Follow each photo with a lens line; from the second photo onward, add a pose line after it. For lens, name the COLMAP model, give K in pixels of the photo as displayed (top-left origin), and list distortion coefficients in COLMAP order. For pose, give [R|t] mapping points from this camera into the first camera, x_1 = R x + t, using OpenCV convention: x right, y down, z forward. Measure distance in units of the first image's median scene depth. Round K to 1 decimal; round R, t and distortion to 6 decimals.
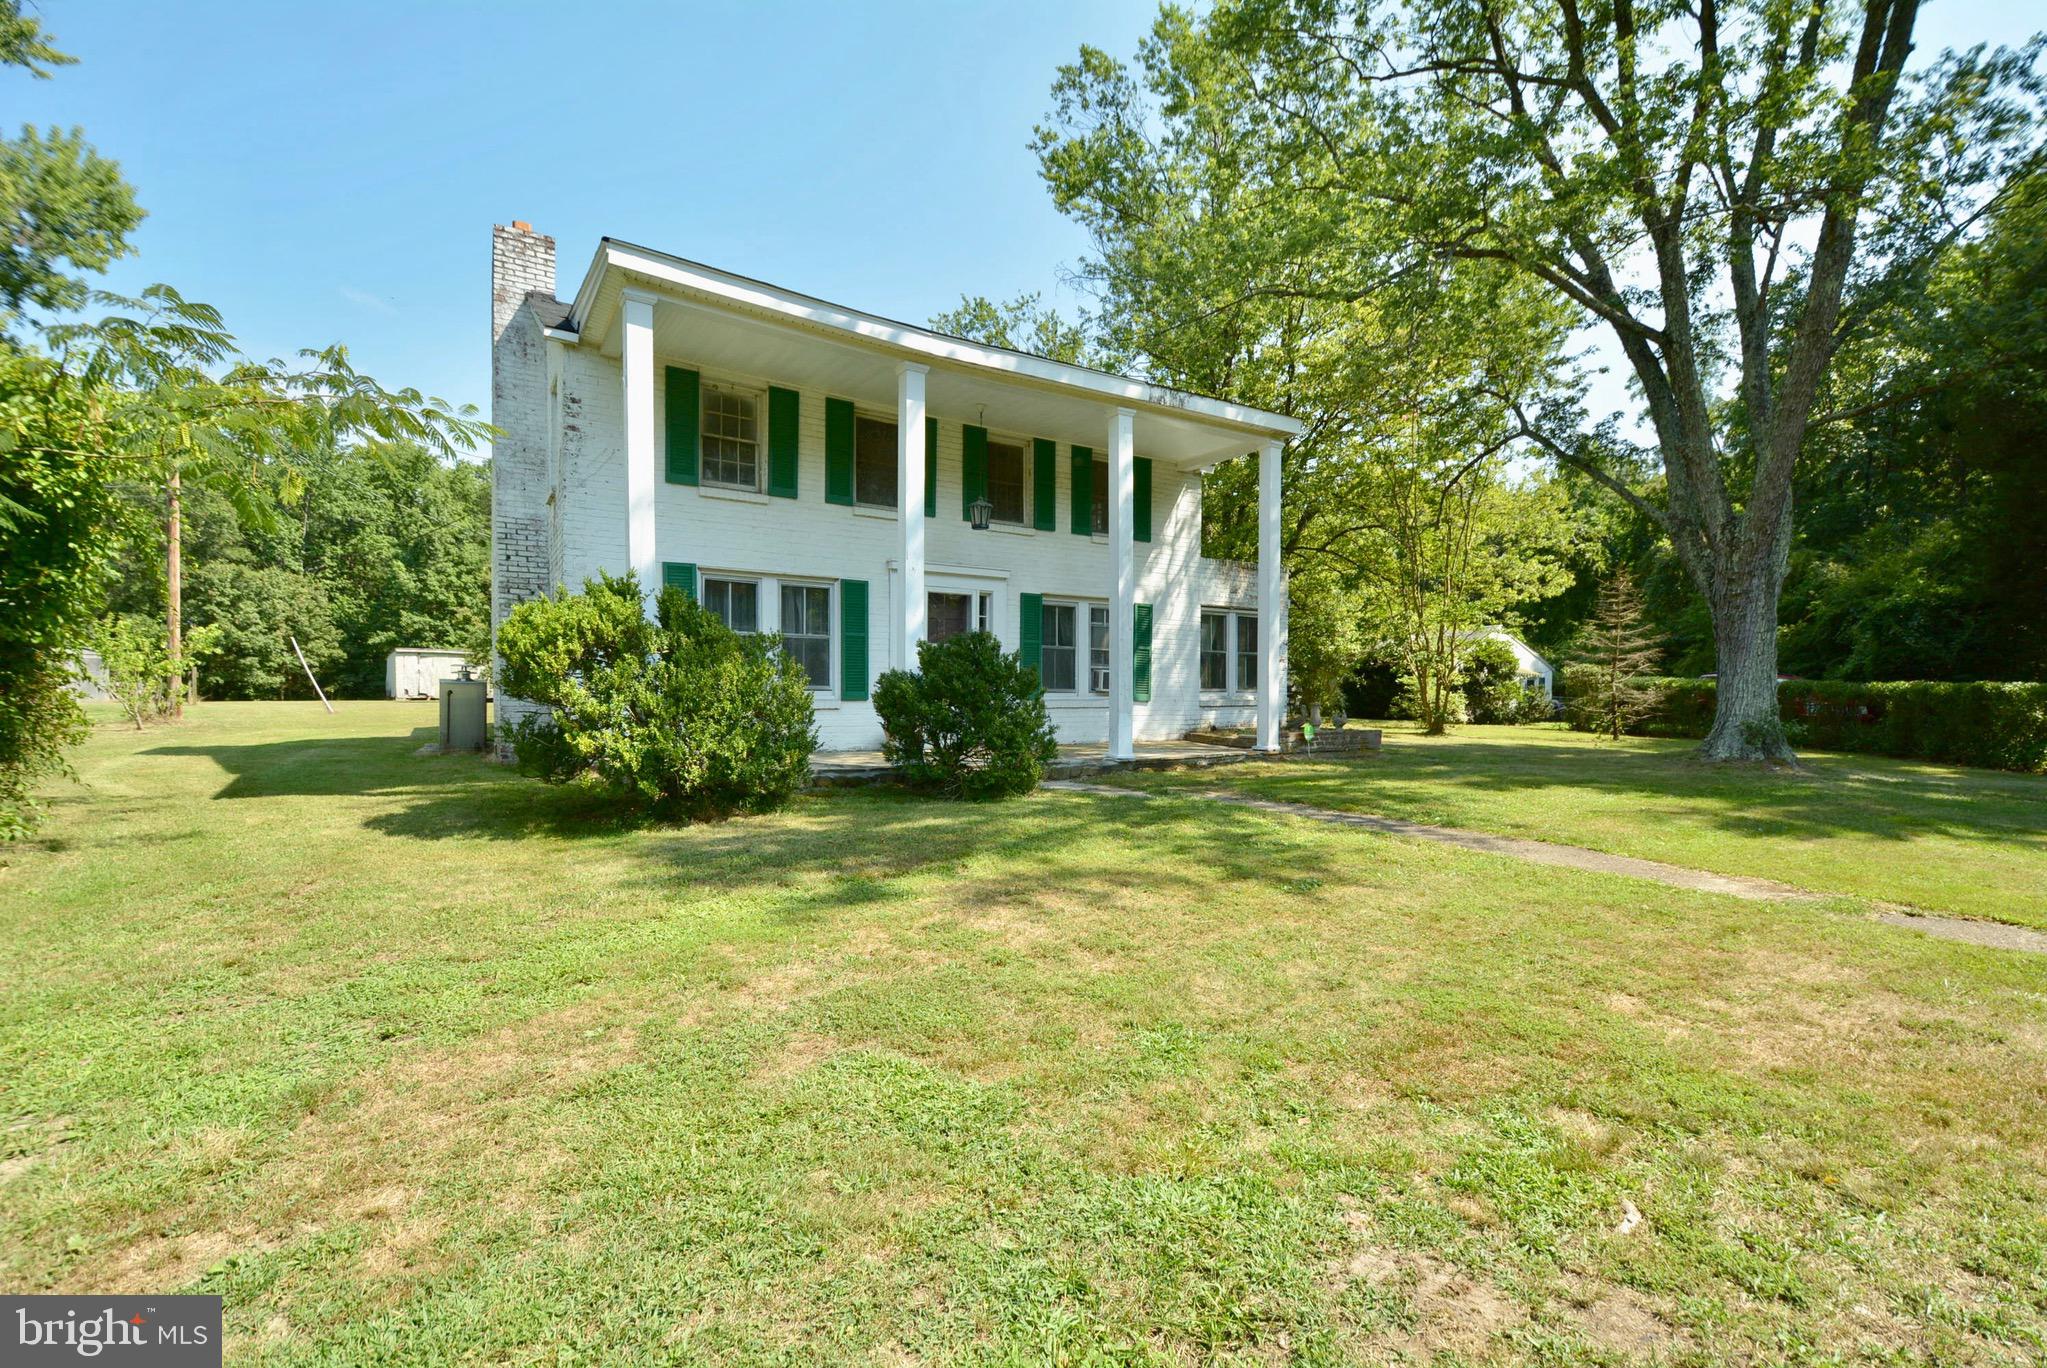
lens RADIAL K [[905.4, 0, 1024.0], [0, 905.4, 695.2], [0, 0, 1]] dist [-0.014636, -0.007809]
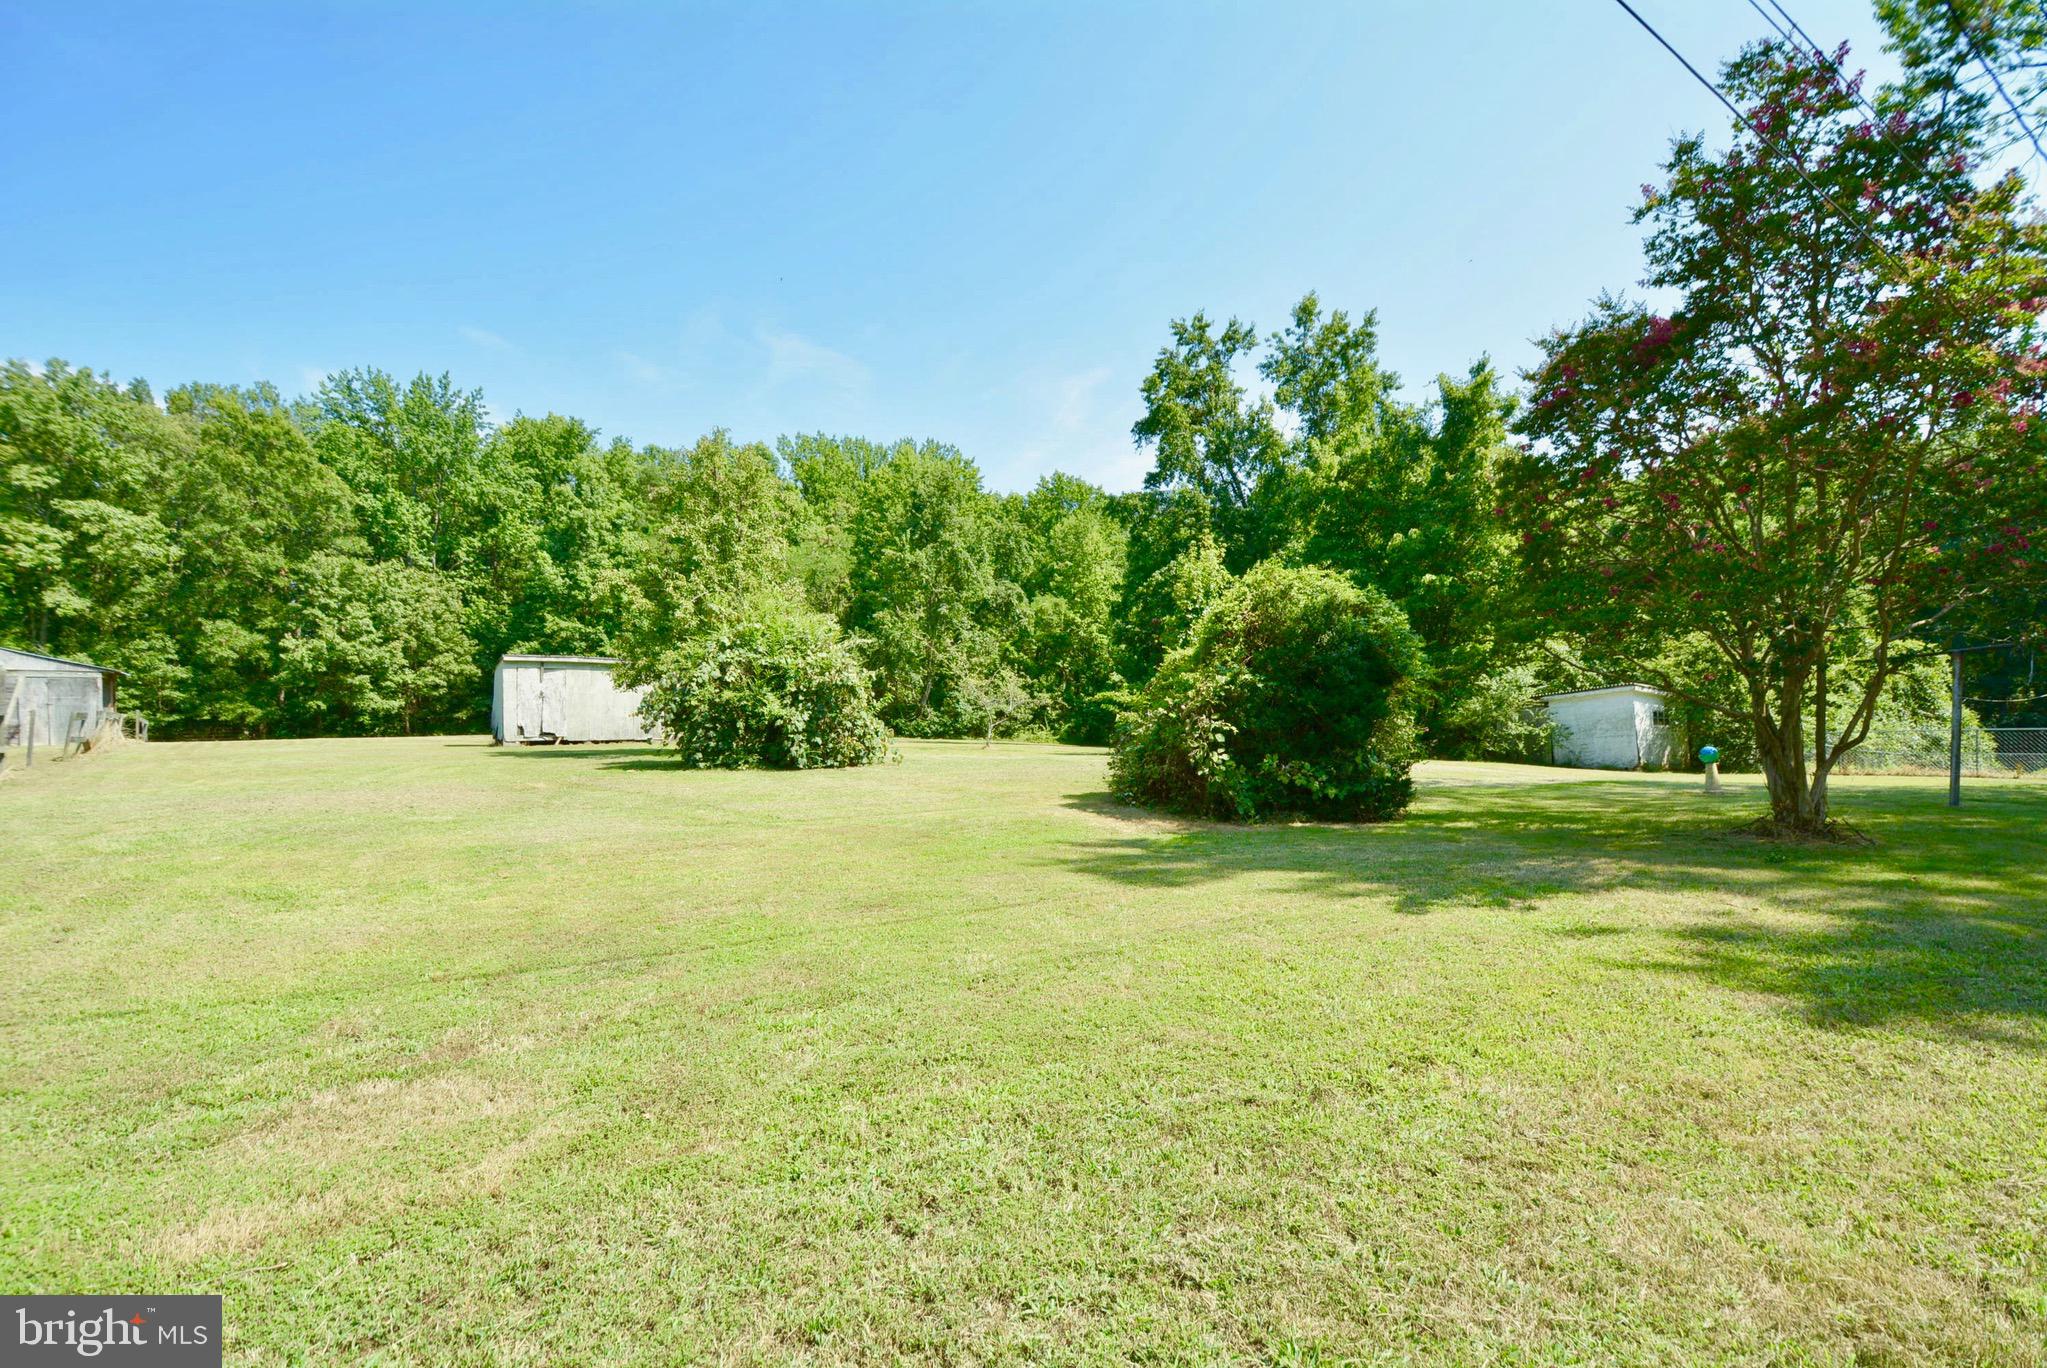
lens RADIAL K [[905.4, 0, 1031.0], [0, 905.4, 675.5], [0, 0, 1]] dist [-0.014636, -0.007809]
pose [[0.991239, -0.012002, -0.131533, -0.171486], [0.007290, 0.999316, -0.036243, -0.009231], [0.131878, 0.034967, 0.990649, 0.278315]]
